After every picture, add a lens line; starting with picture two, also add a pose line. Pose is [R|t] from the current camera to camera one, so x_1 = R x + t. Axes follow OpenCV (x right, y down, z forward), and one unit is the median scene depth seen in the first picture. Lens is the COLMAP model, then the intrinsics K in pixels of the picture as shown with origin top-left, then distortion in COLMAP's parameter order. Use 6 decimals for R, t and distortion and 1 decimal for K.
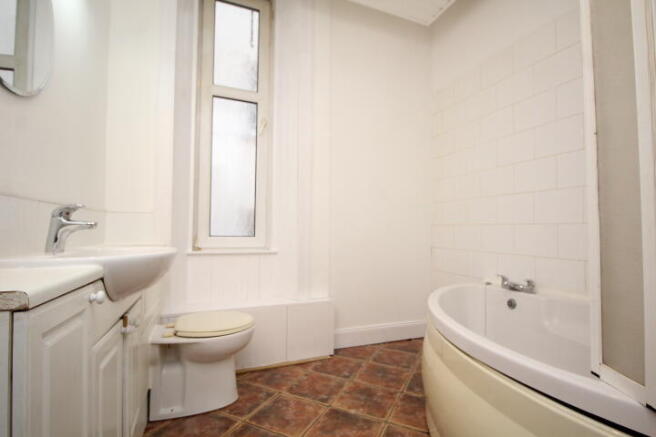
lens RADIAL K [[339.2, 0, 328.0], [0, 339.2, 218.5], [0, 0, 1]] dist [0.003085, 0.000747]
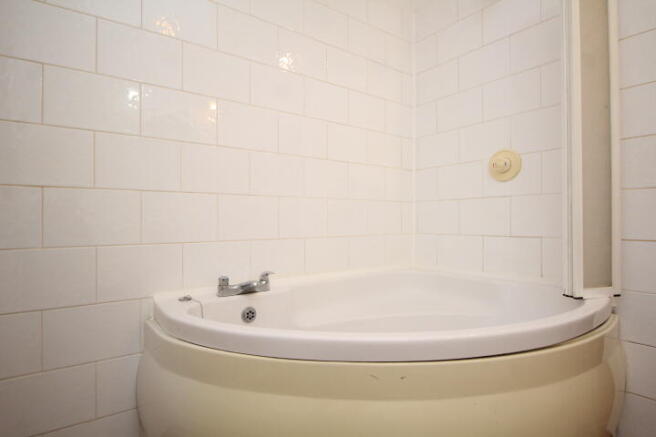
lens RADIAL K [[364.4, 0, 328.0], [0, 364.4, 218.5], [0, 0, 1]] dist [-0.000467, -0.000132]
pose [[-0.238857, 0.002046, 0.971053, -0.178441], [-0.011423, 0.999923, -0.004917, 0.070779], [-0.970988, -0.012267, -0.238815, 1.055255]]
